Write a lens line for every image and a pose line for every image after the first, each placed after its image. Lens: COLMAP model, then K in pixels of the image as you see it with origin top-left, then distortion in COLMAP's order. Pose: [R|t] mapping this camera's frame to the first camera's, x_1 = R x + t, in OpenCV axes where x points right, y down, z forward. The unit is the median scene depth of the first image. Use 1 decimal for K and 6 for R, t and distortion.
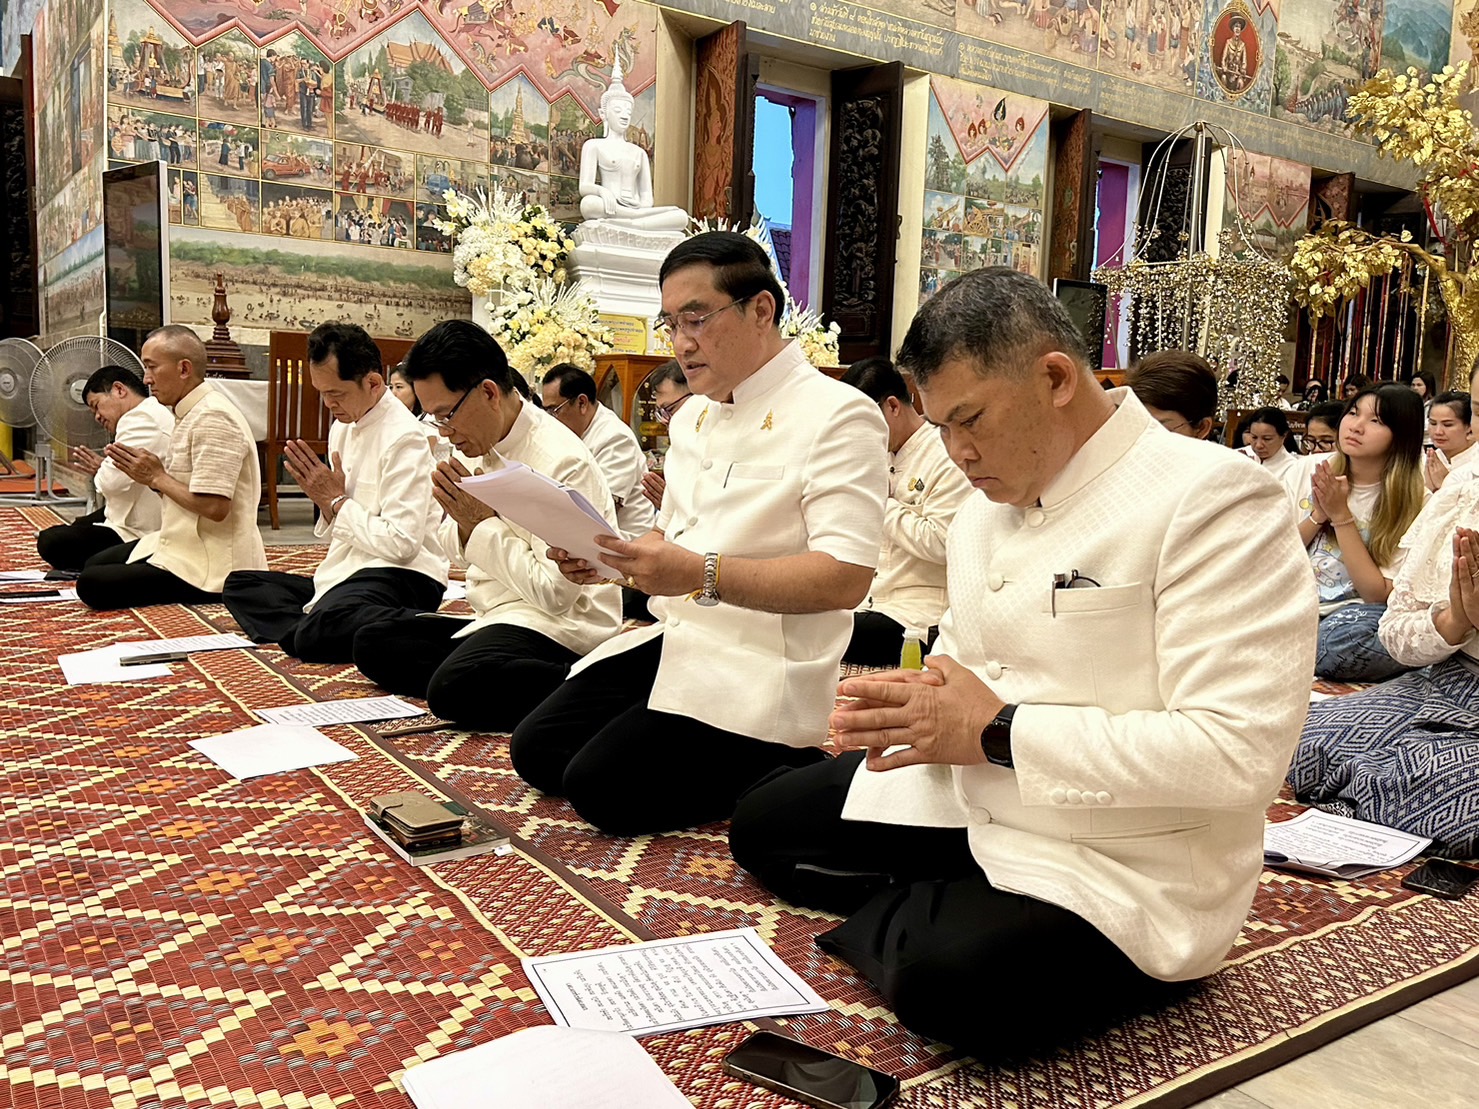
lens RADIAL K [[1294.2, 0, 719.3], [0, 1294.2, 548.1], [0, 0, 1]] dist [0.041809, -0.024806]
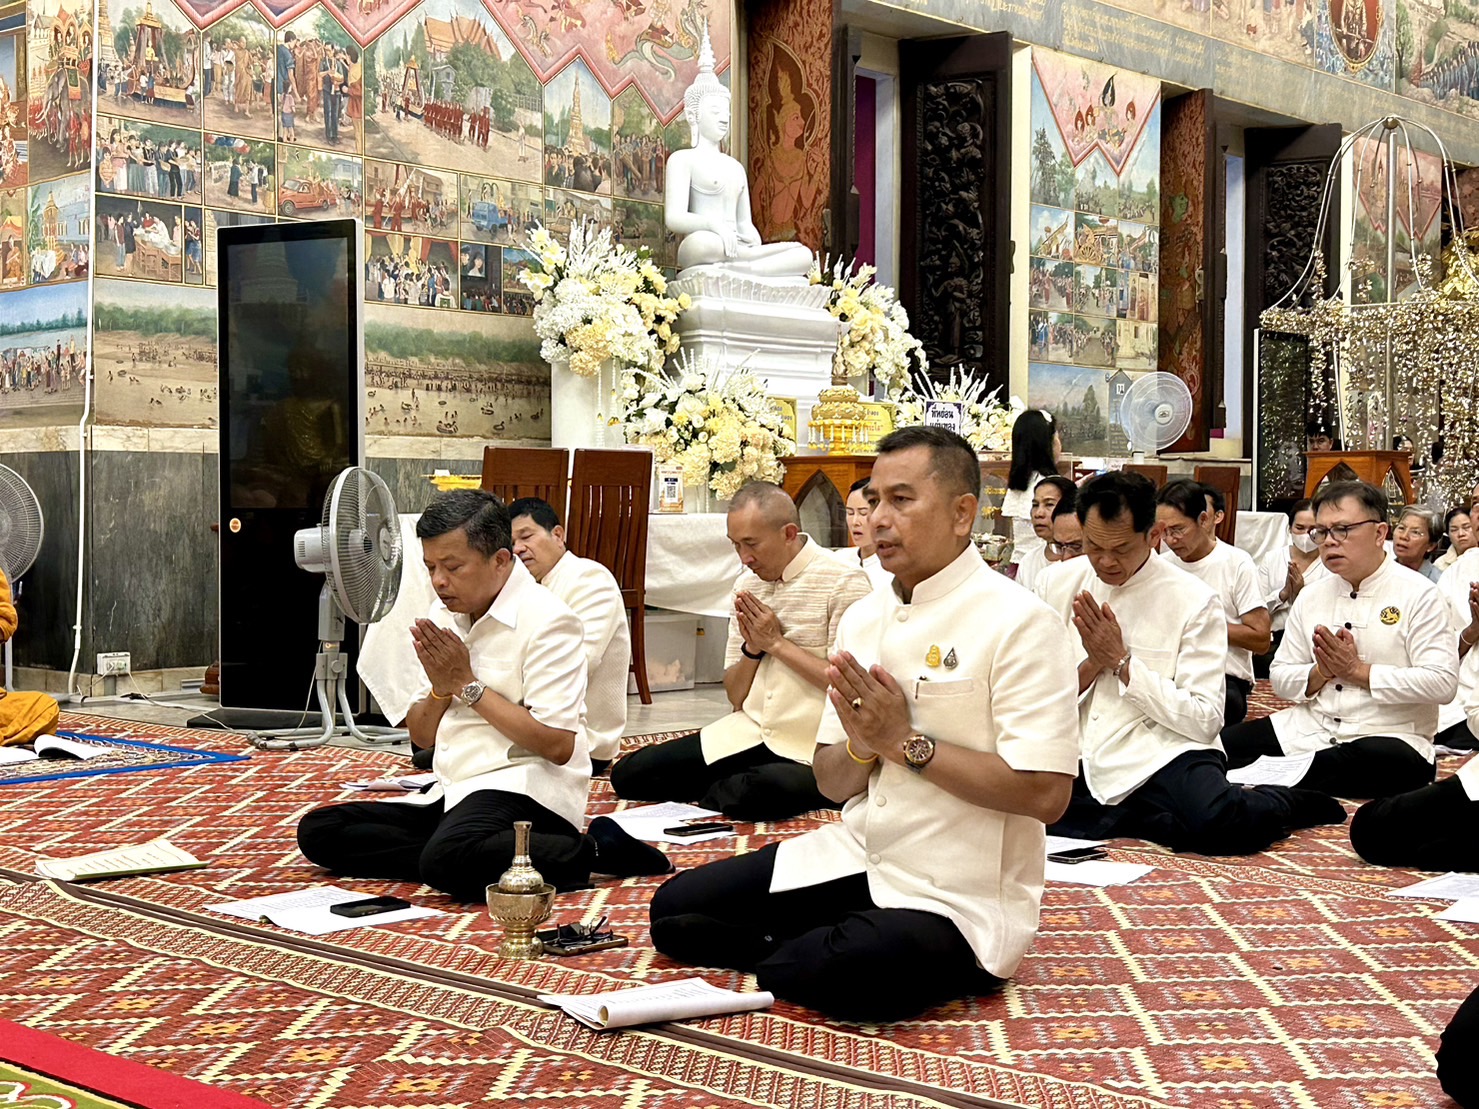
lens RADIAL K [[2114.4, 0, 765.7], [0, 2114.4, 551.9], [0, 0, 1]] dist [0.116067, 0.000000]
pose [[0.973319, -0.036455, 0.226541, -0.318577], [0.052617, 0.996450, -0.065715, -0.016995], [-0.223341, 0.075882, 0.971782, -0.119219]]
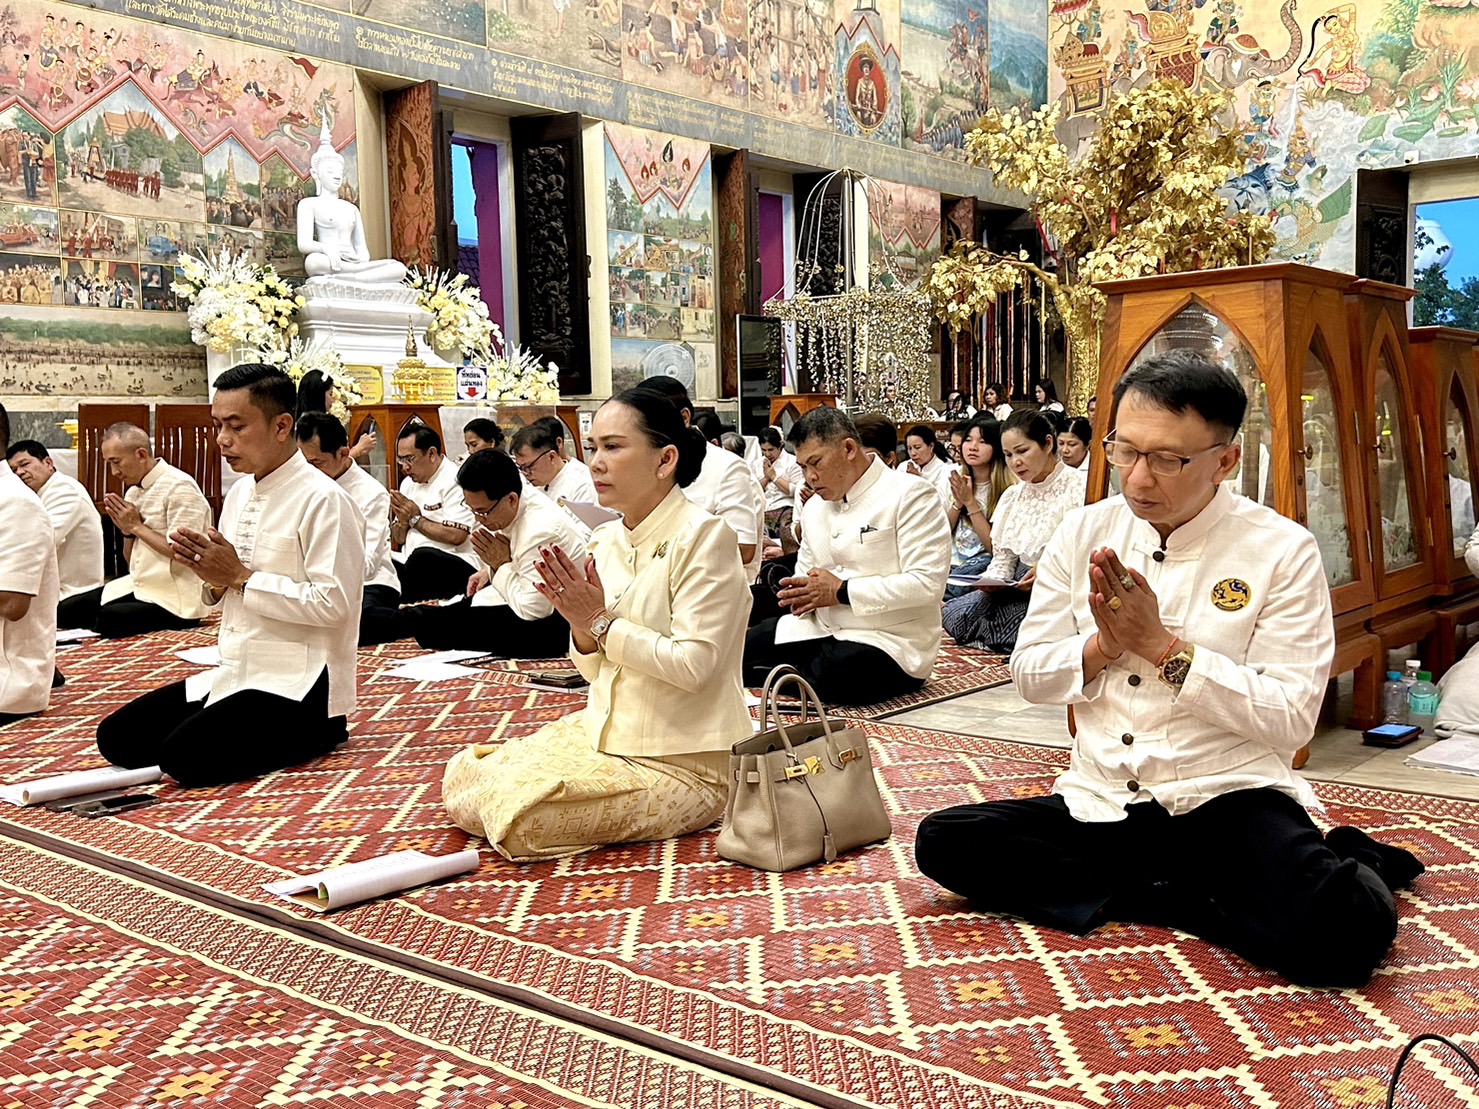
lens RADIAL K [[1505.9, 0, 726.7], [0, 1505.9, 572.4], [0, 0, 1]] dist [0.047498, 0.000000]
pose [[0.962483, -0.077763, 0.259962, -0.111590], [0.080111, 0.996785, 0.001567, 0.011766], [-0.259248, 0.019318, 0.965618, -0.261117]]
